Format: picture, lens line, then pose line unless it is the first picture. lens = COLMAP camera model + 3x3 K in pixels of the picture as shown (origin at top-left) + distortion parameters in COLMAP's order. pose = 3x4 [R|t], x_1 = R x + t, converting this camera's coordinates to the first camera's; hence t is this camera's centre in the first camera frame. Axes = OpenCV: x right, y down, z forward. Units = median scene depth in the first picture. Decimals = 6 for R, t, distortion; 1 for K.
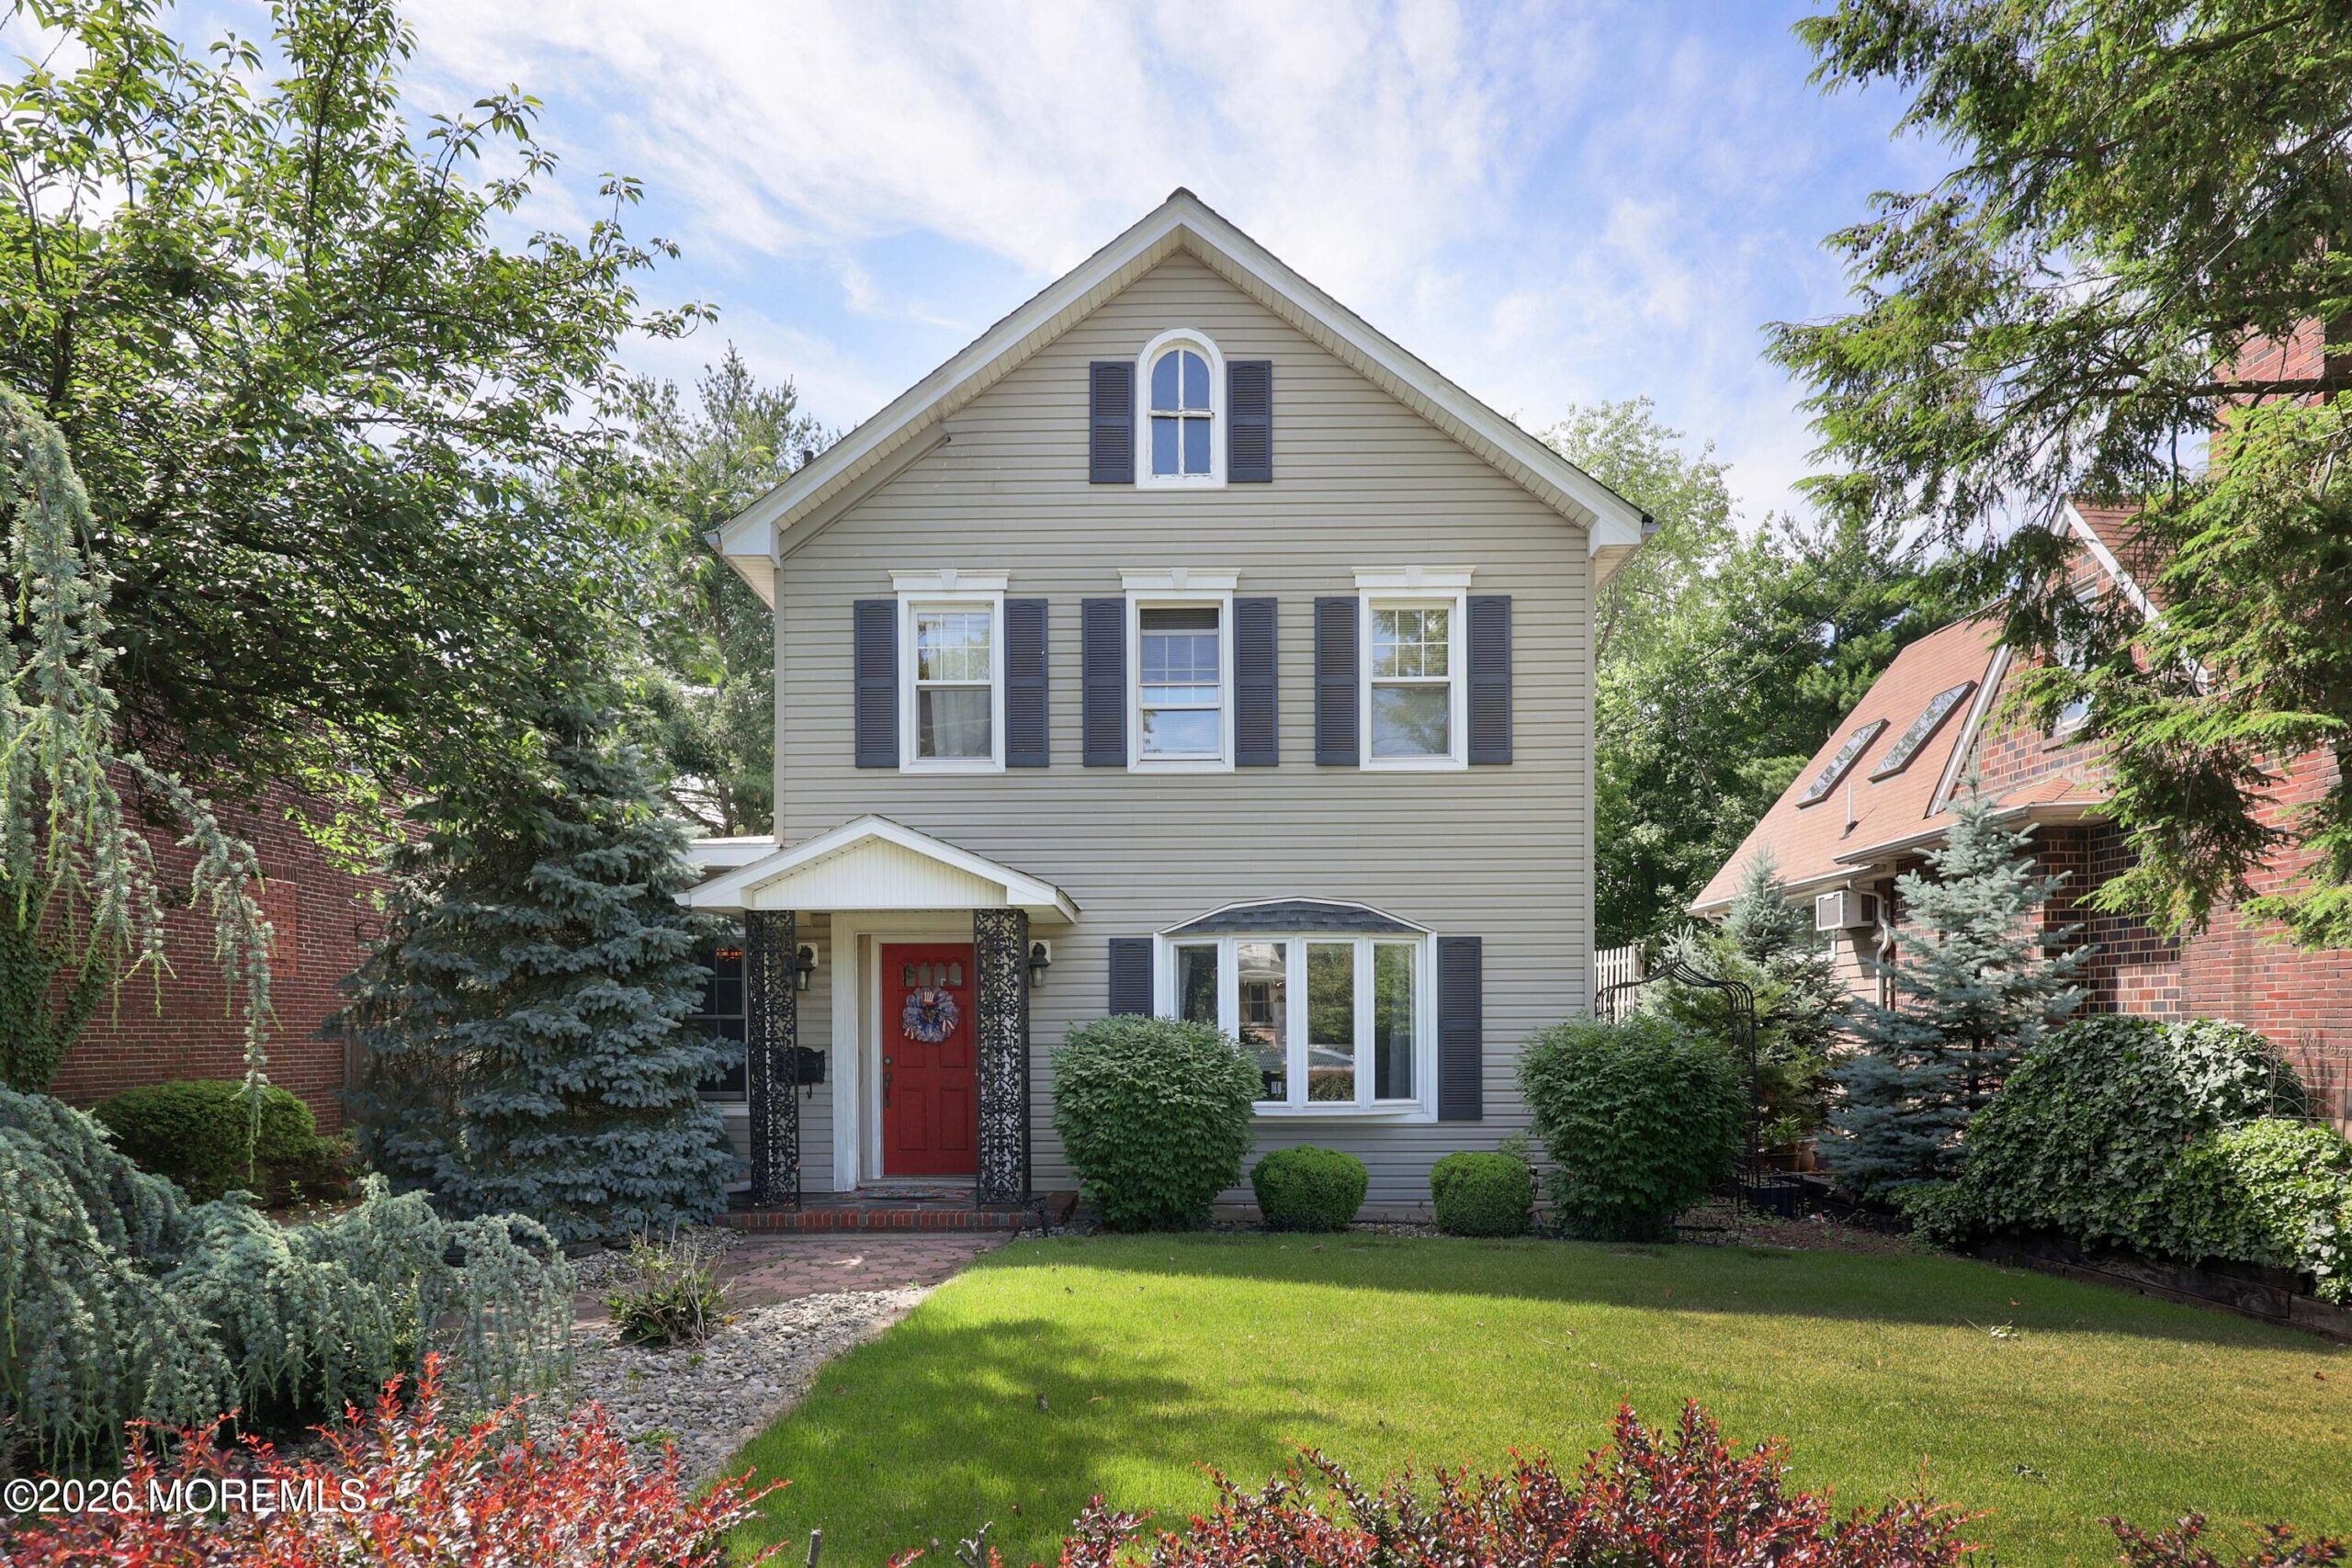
lens RADIAL K [[1310.0, 0, 1131.9], [0, 1310.0, 1075.0], [0, 0, 1]] dist [0.005412, 0.000802]
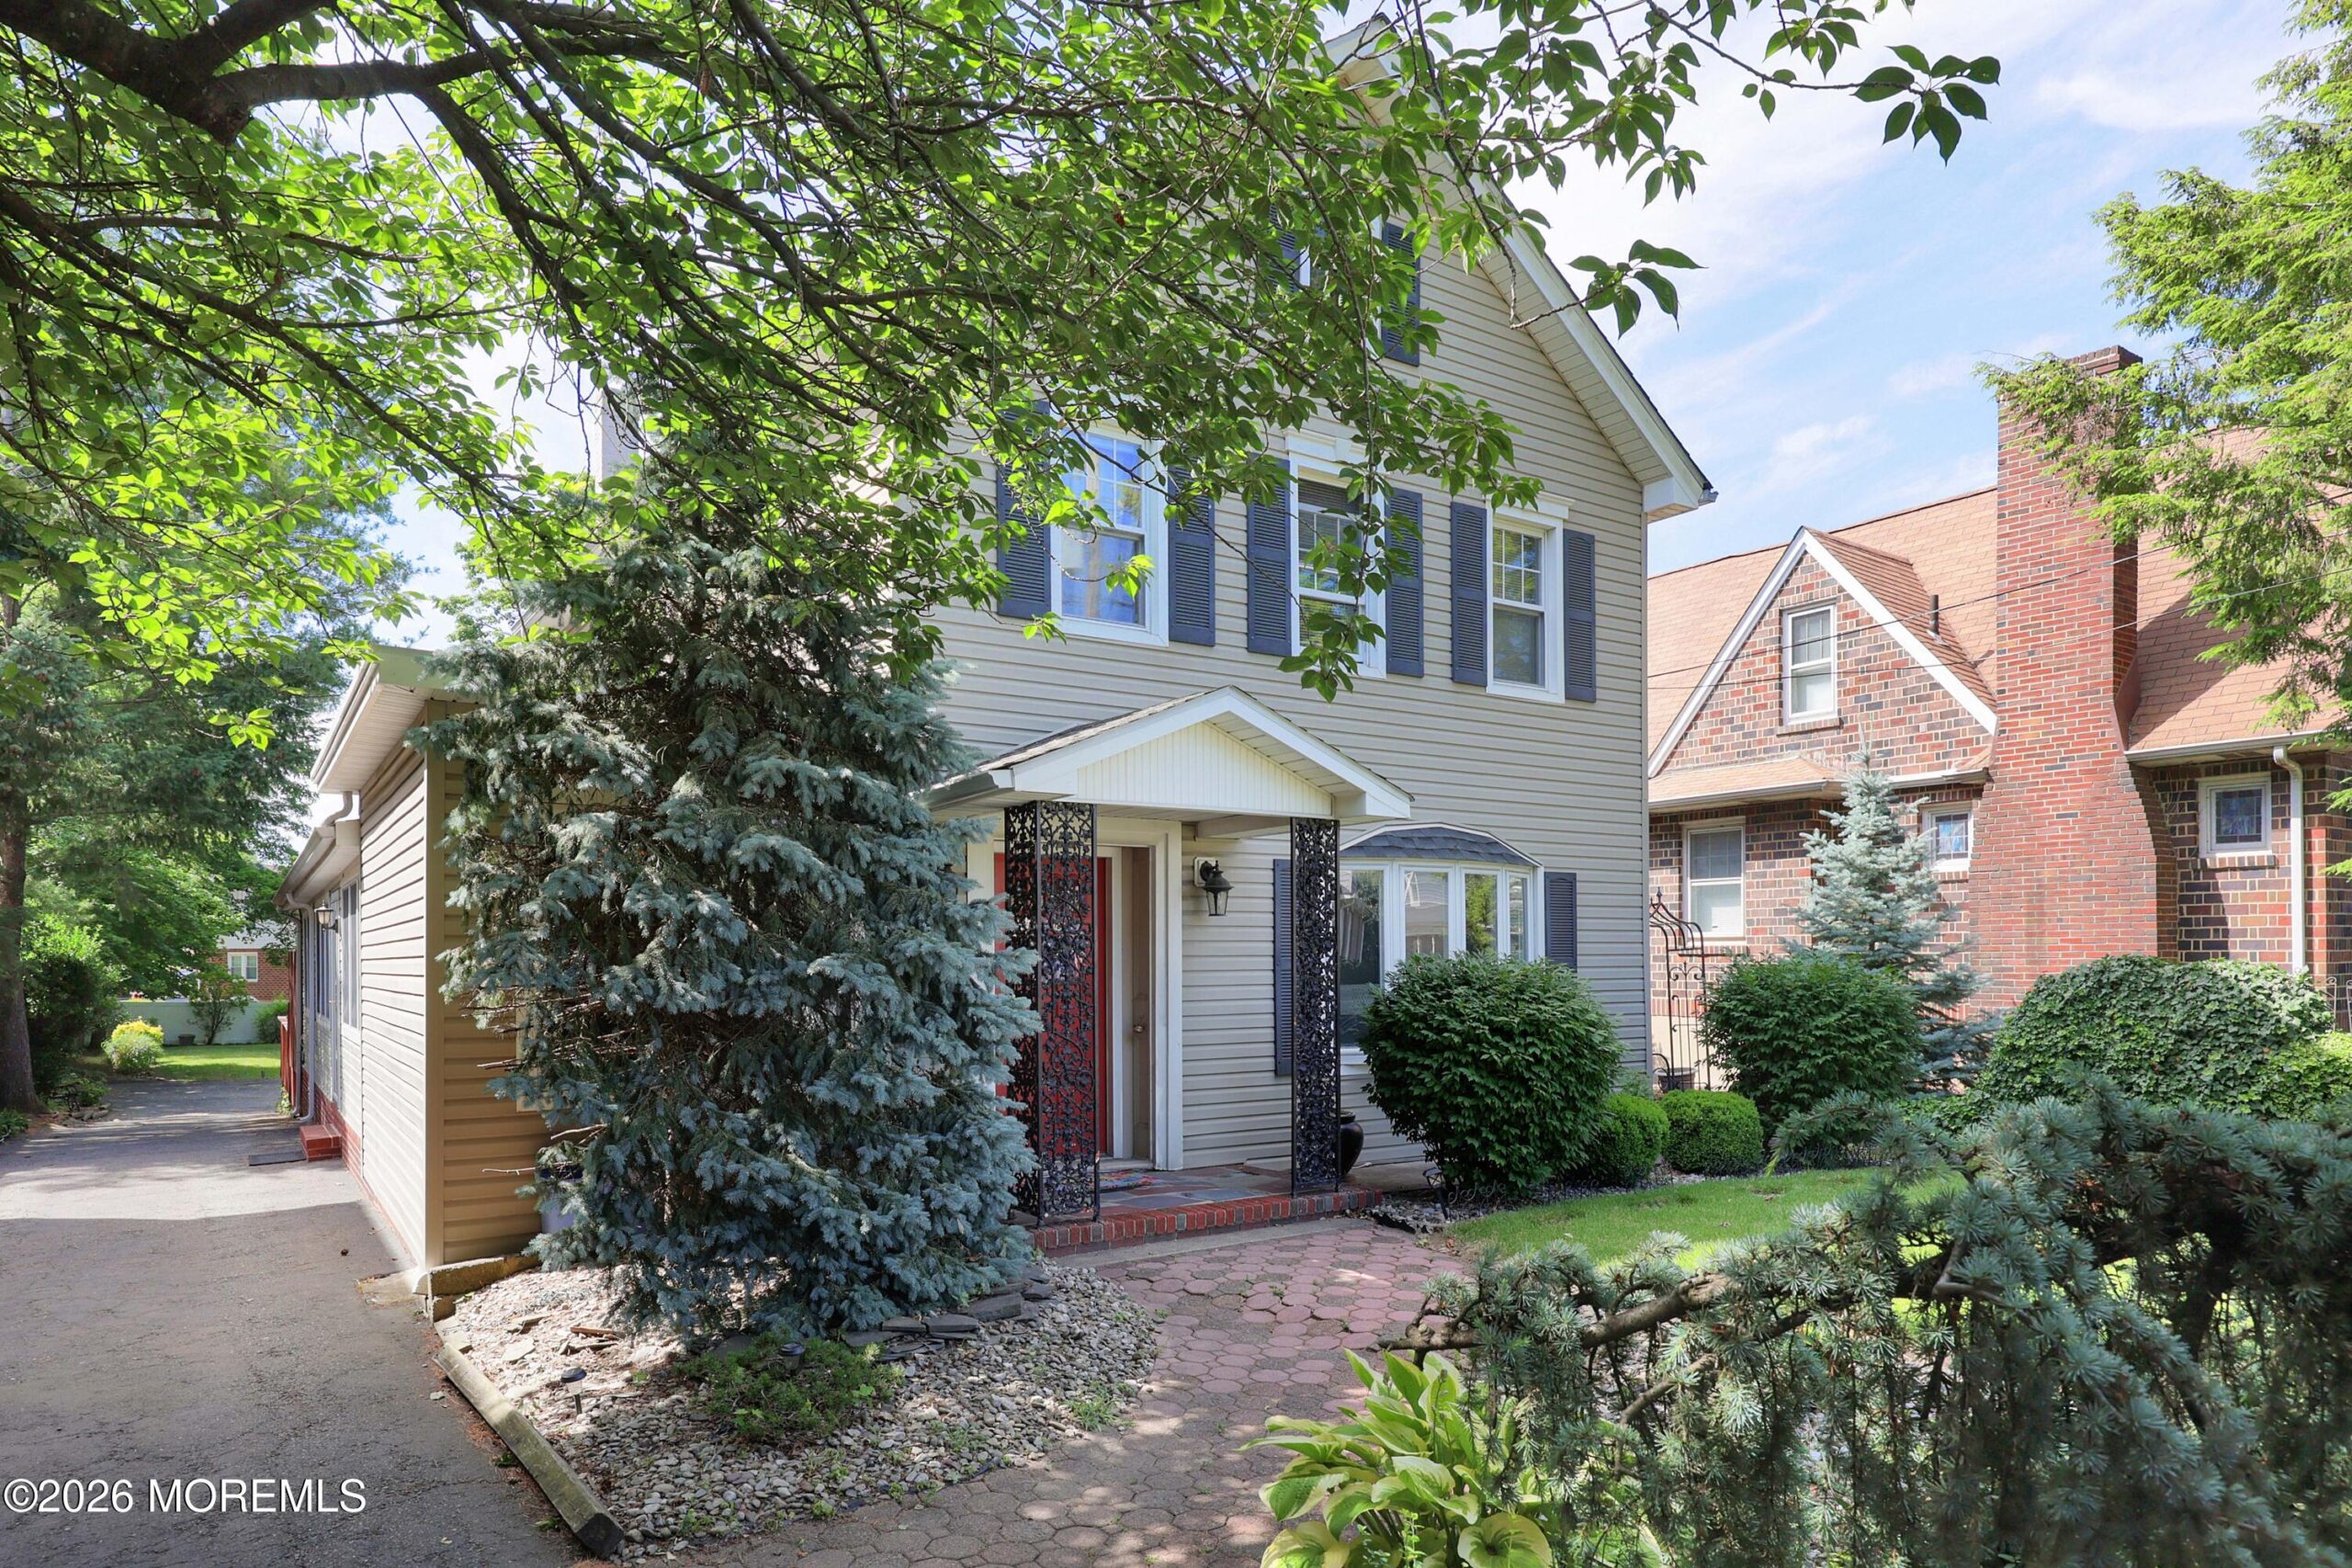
lens RADIAL K [[1406.2, 0, 1163.8], [0, 1406.2, 969.3], [0, 0, 1]] dist [0.008200, 0.001291]
pose [[0.828846, -0.002703, 0.559471, -0.589147], [0.021017, 0.999433, -0.026307, -0.011722], [-0.559082, 0.033562, 0.828433, 0.299917]]
